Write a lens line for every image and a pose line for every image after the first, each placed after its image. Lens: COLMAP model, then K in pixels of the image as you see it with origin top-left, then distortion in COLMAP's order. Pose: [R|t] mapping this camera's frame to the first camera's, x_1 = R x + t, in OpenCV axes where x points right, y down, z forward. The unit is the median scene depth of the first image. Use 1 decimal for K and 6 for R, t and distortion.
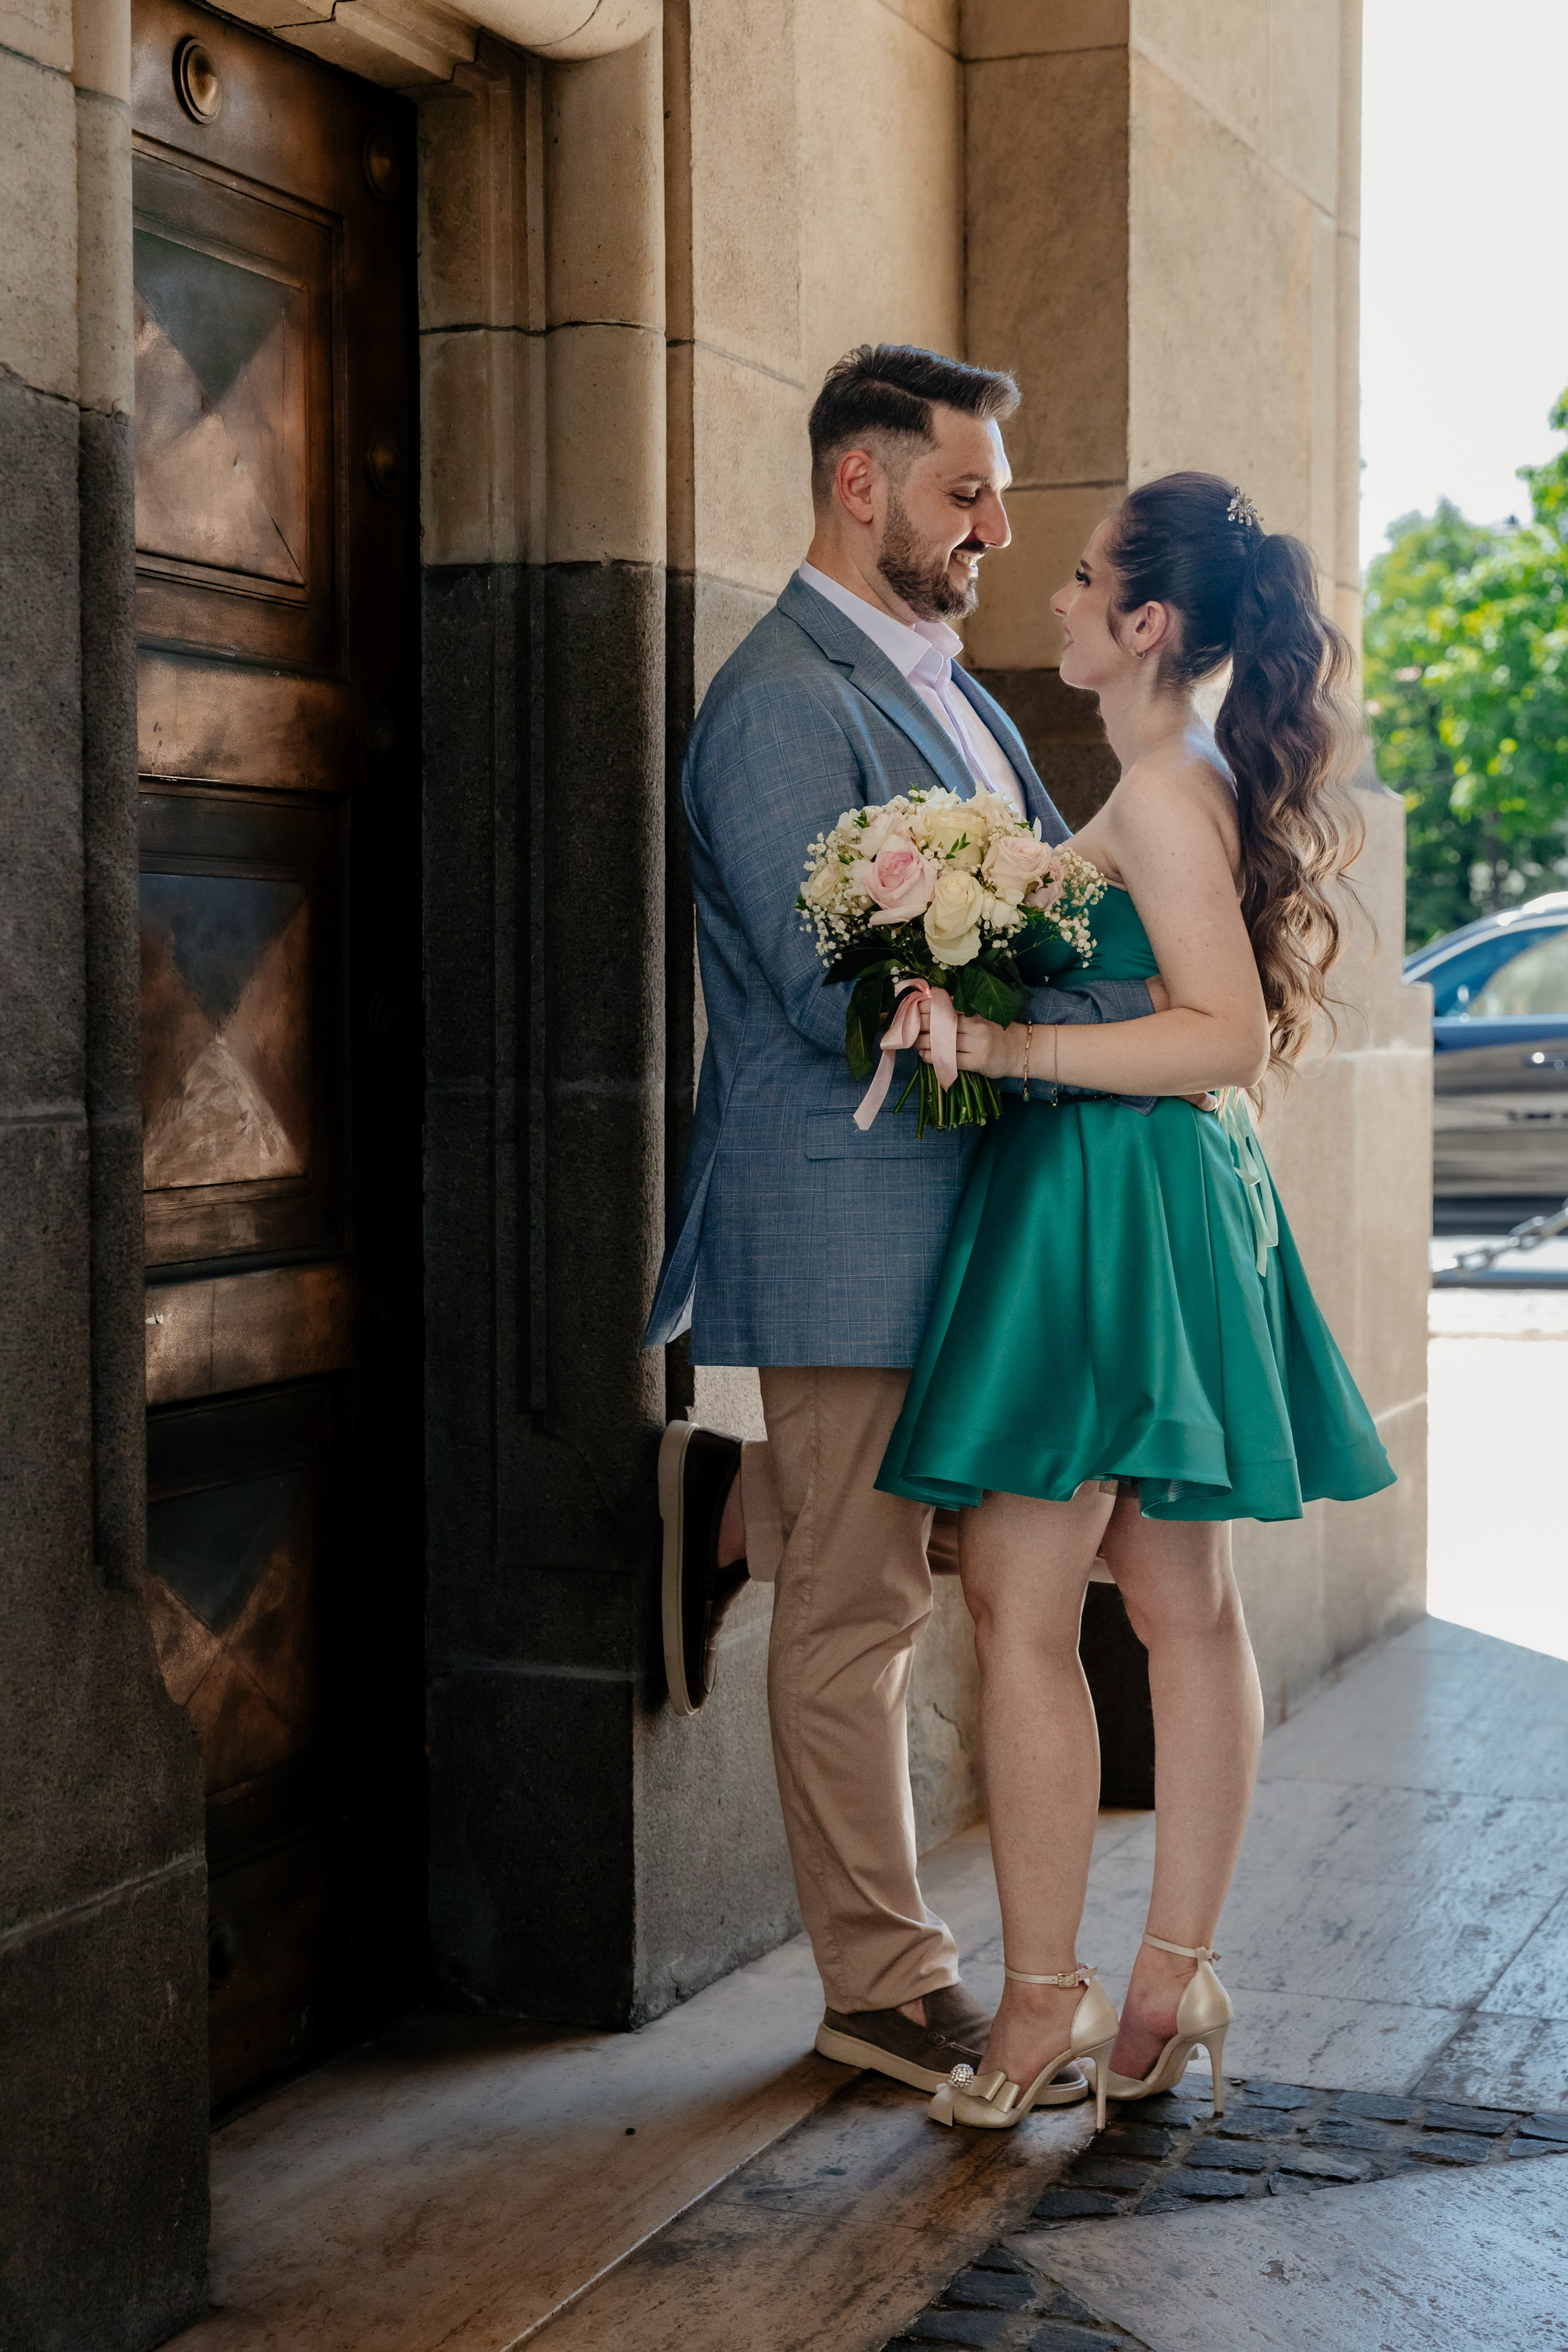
lens RADIAL K [[3811.9, 0, 763.3], [0, 3811.9, 1183.8], [0, 0, 1]] dist [0.001038, 0.000000]
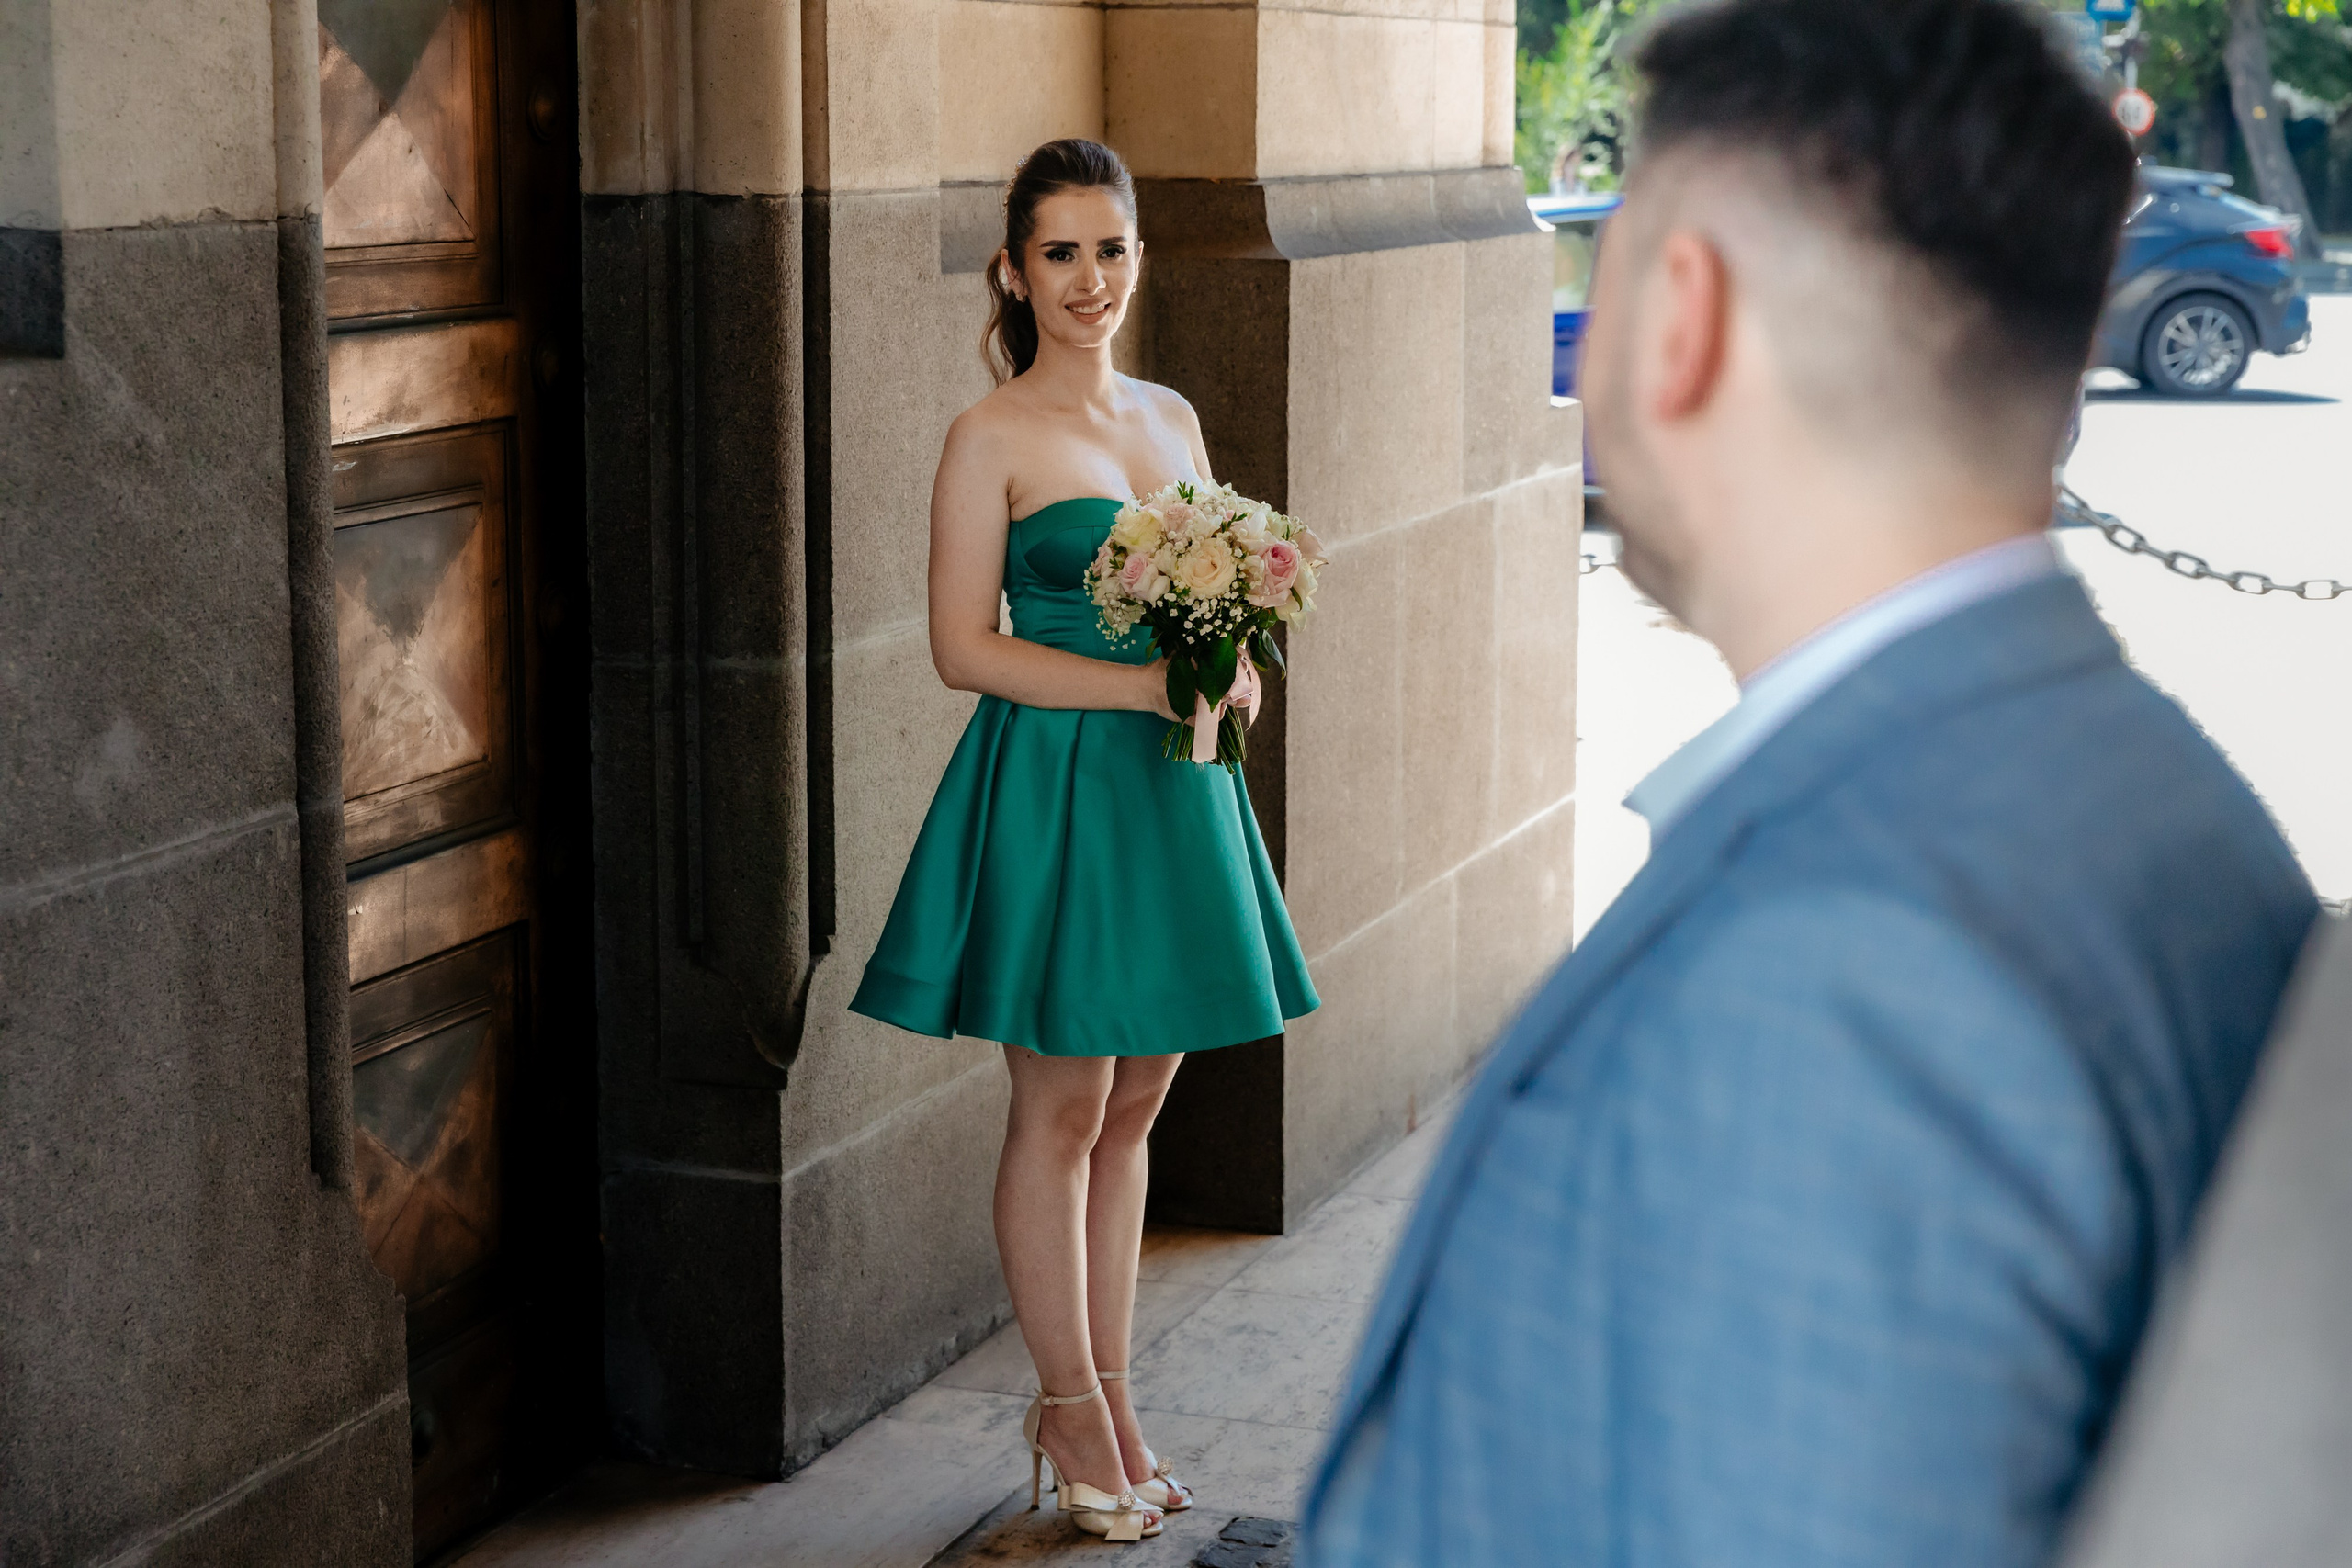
lens RADIAL K [[4302.9, 0, 1177.1], [0, 4302.9, 788.6], [0, 0, 1]] dist [0.016335, 0.000000]
pose [[0.999414, -0.002073, 0.034172, 0.040397], [-0.002028, 0.992826, 0.119555, -0.140062], [-0.034175, -0.119554, 0.992239, -0.268813]]
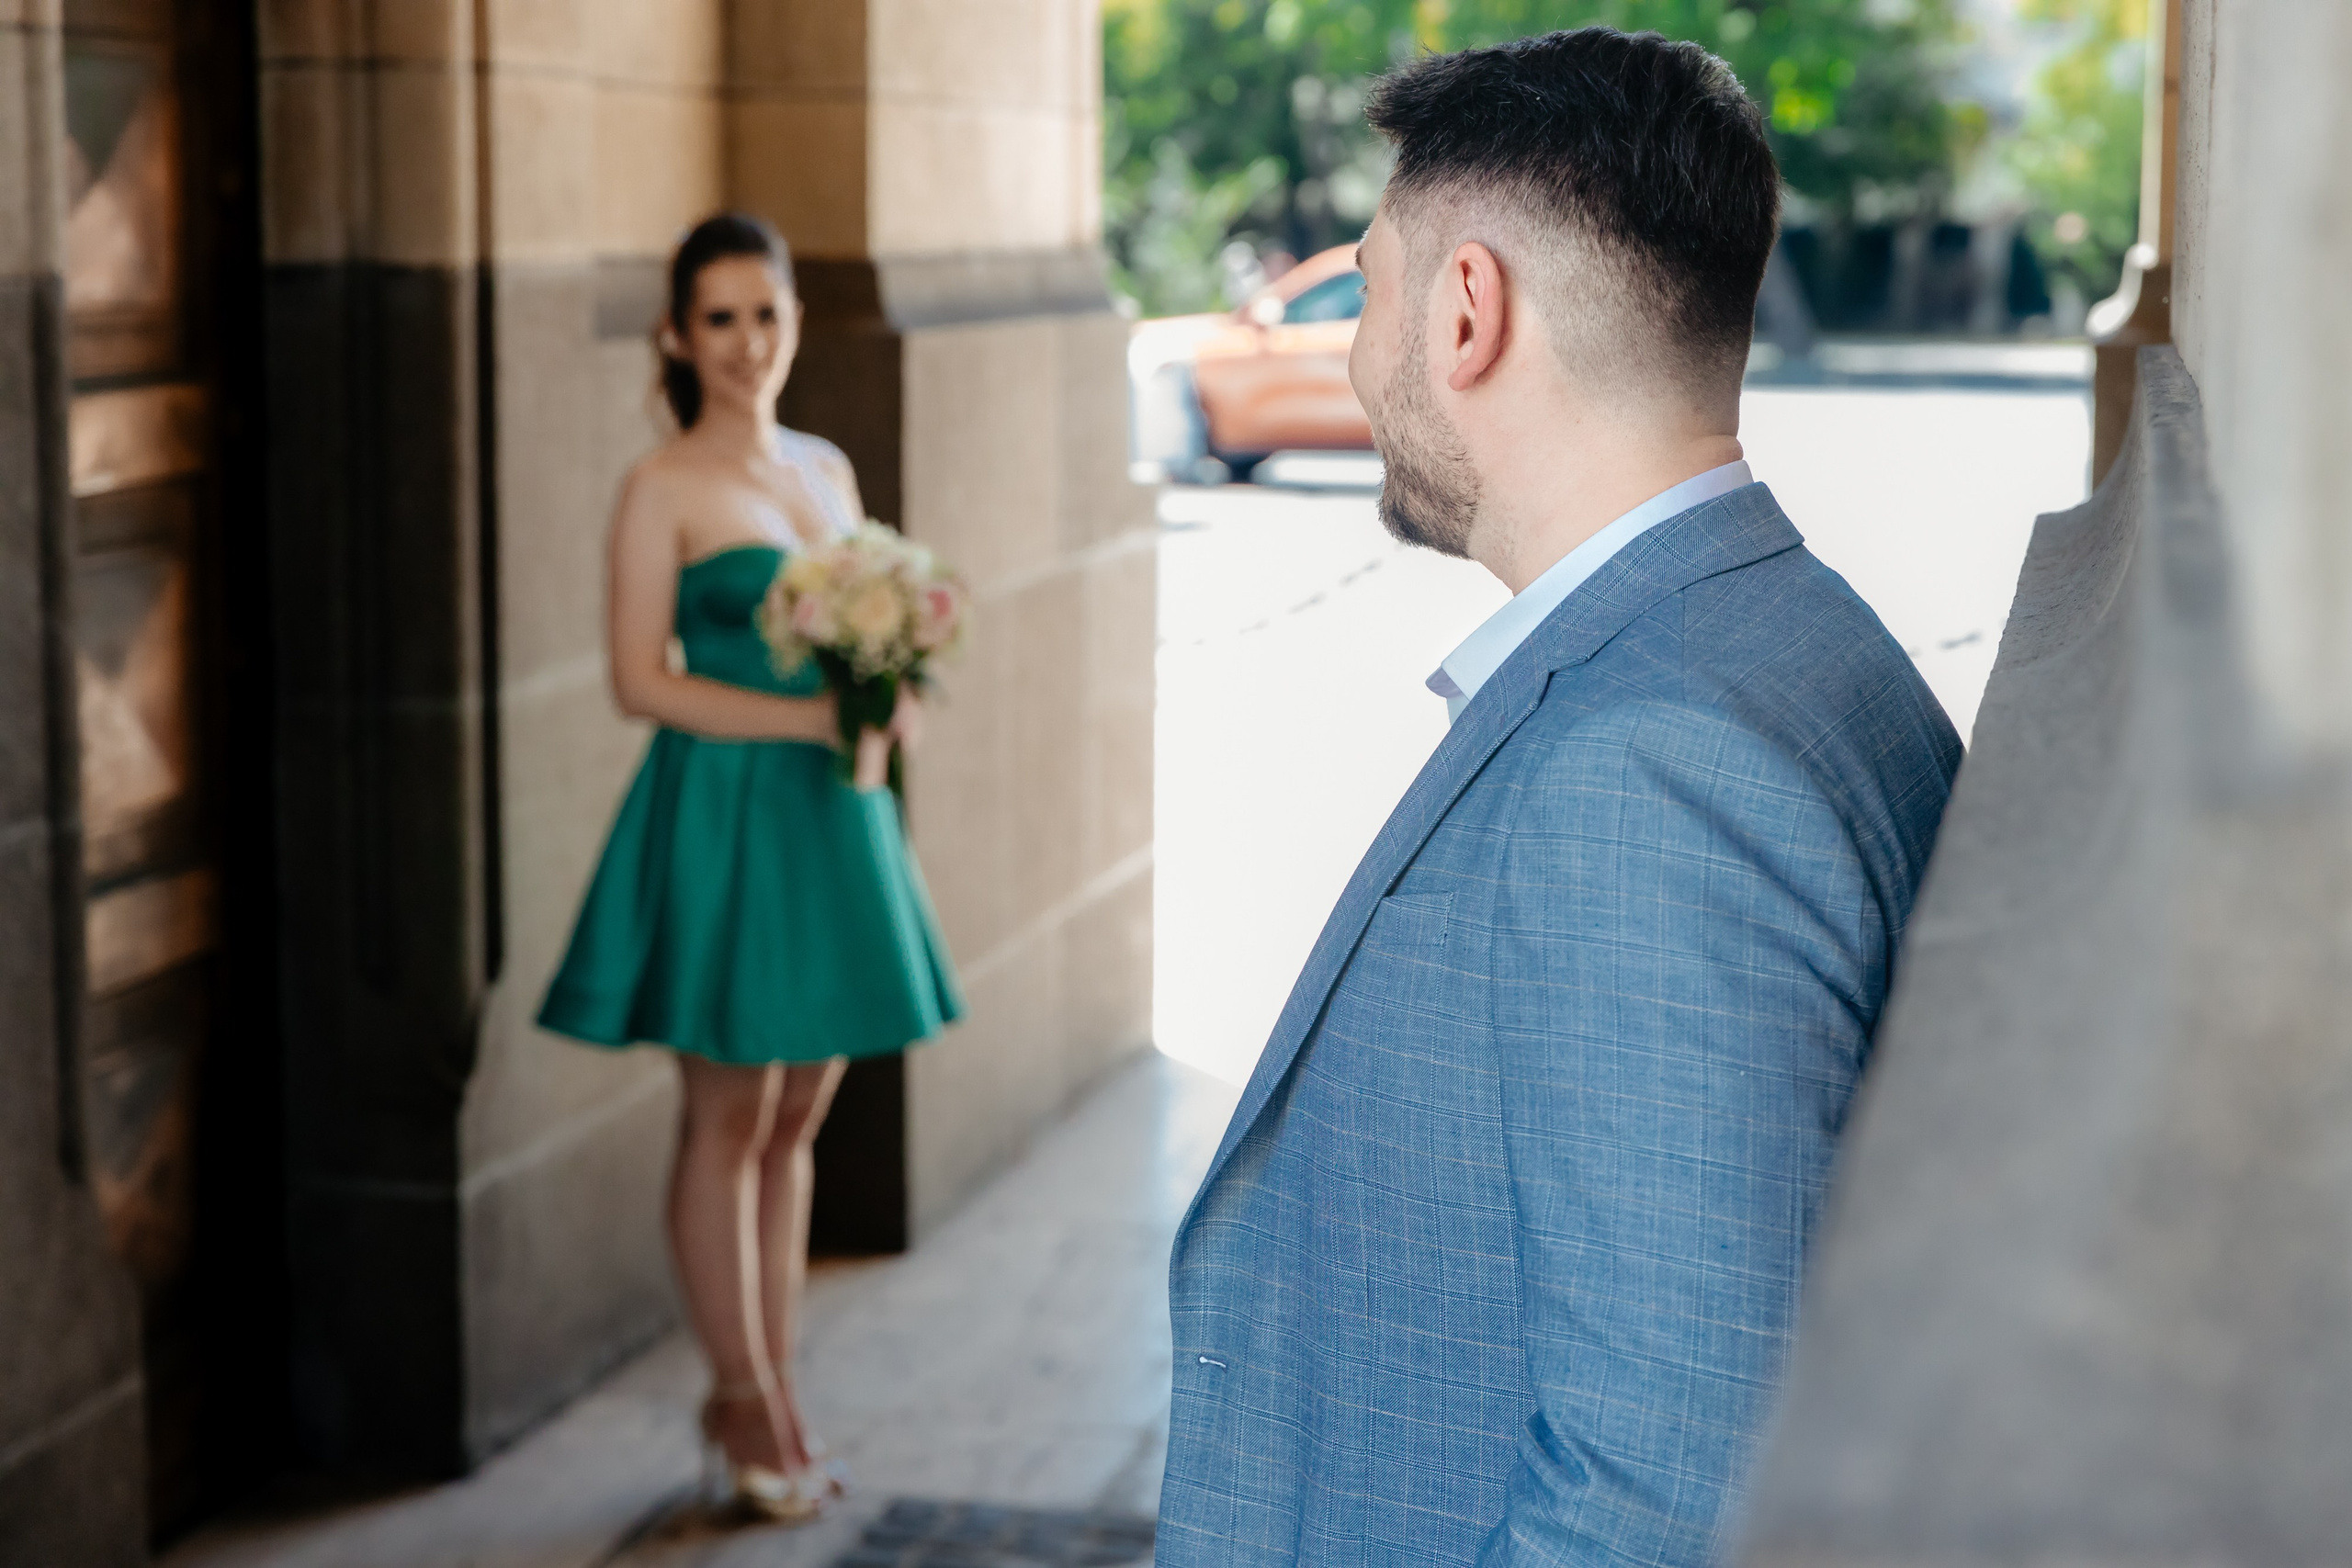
lens RADIAL K [[4376.8, 0, 1178.8], [0, 4376.8, 780.8], [0, 0, 1]] dist [0.033133, 0.000000]
pose [[0.988551, -0.013693, 0.150265, -0.015921], [-0.000048, 0.995845, 0.091065, -0.126142], [-0.150887, -0.090029, 0.984443, -0.388777]]
